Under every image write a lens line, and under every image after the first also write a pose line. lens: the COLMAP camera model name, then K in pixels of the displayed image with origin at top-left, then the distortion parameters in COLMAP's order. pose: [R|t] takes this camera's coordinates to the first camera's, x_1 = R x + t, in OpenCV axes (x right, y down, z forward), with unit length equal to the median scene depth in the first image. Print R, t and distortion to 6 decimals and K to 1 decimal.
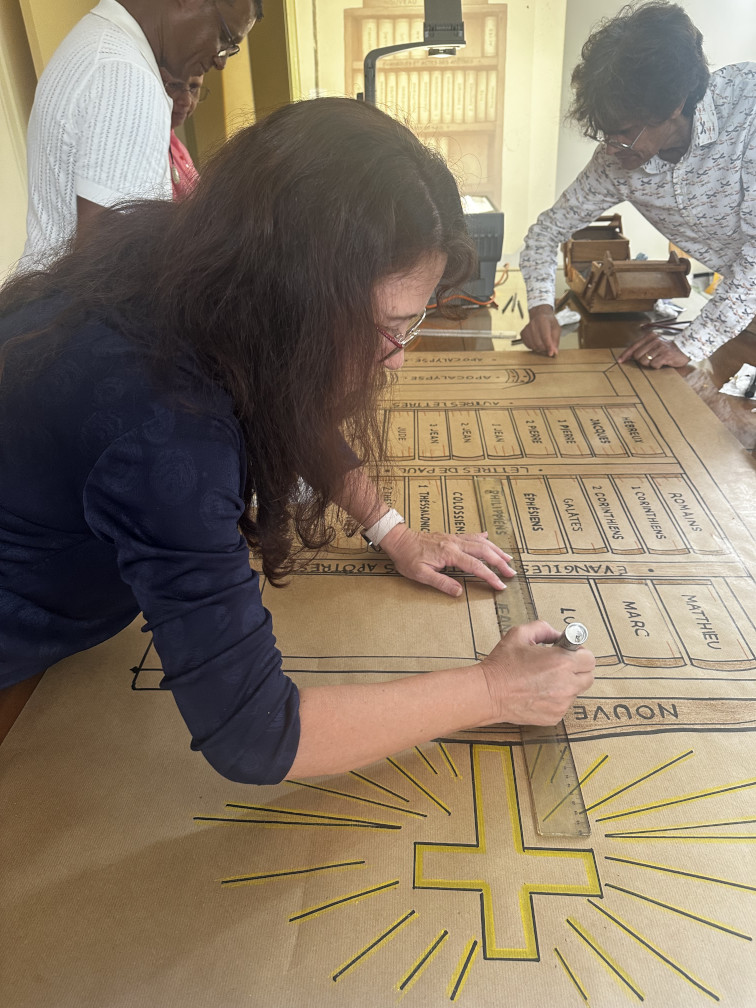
lens RADIAL K [[700.7, 0, 378.0], [0, 700.7, 504.0], [0, 0, 1]] dist [0.102647, -0.161342]
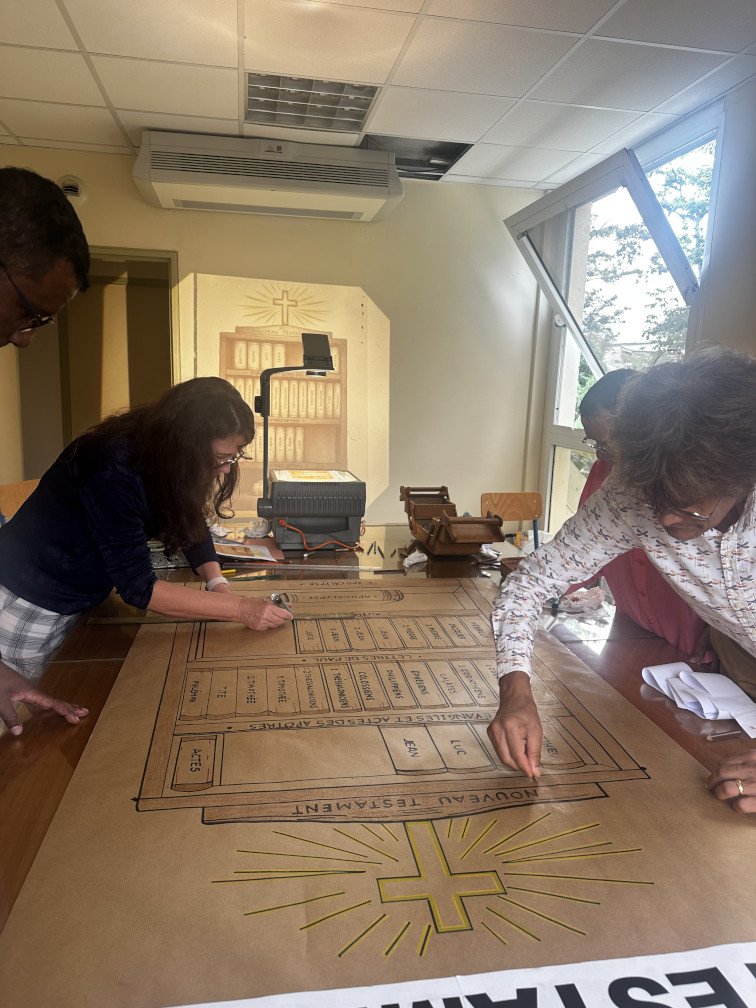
lens RADIAL K [[704.1, 0, 378.0], [0, 704.1, 504.0], [0, 0, 1]] dist [0.024830, -0.168187]
pose [[0.973724, 0.022179, 0.226650, -0.135269], [0.060601, 0.934126, -0.351761, 0.129518], [-0.219522, 0.356253, 0.908237, -0.256801]]
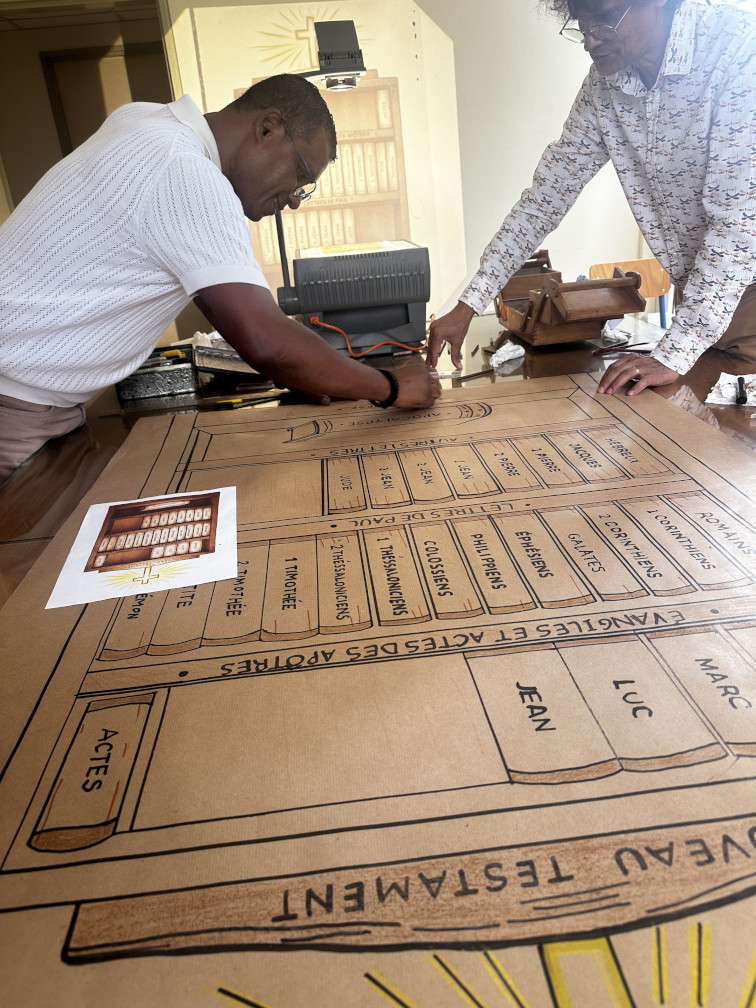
lens RADIAL K [[698.7, 0, 389.2], [0, 698.7, 503.1], [0, 0, 1]] dist [0.123957, -0.160874]
pose [[0.988486, -0.101112, 0.112565, -0.009177], [0.114631, 0.986021, -0.120926, 0.024755], [-0.098765, 0.132437, 0.986259, 0.219316]]
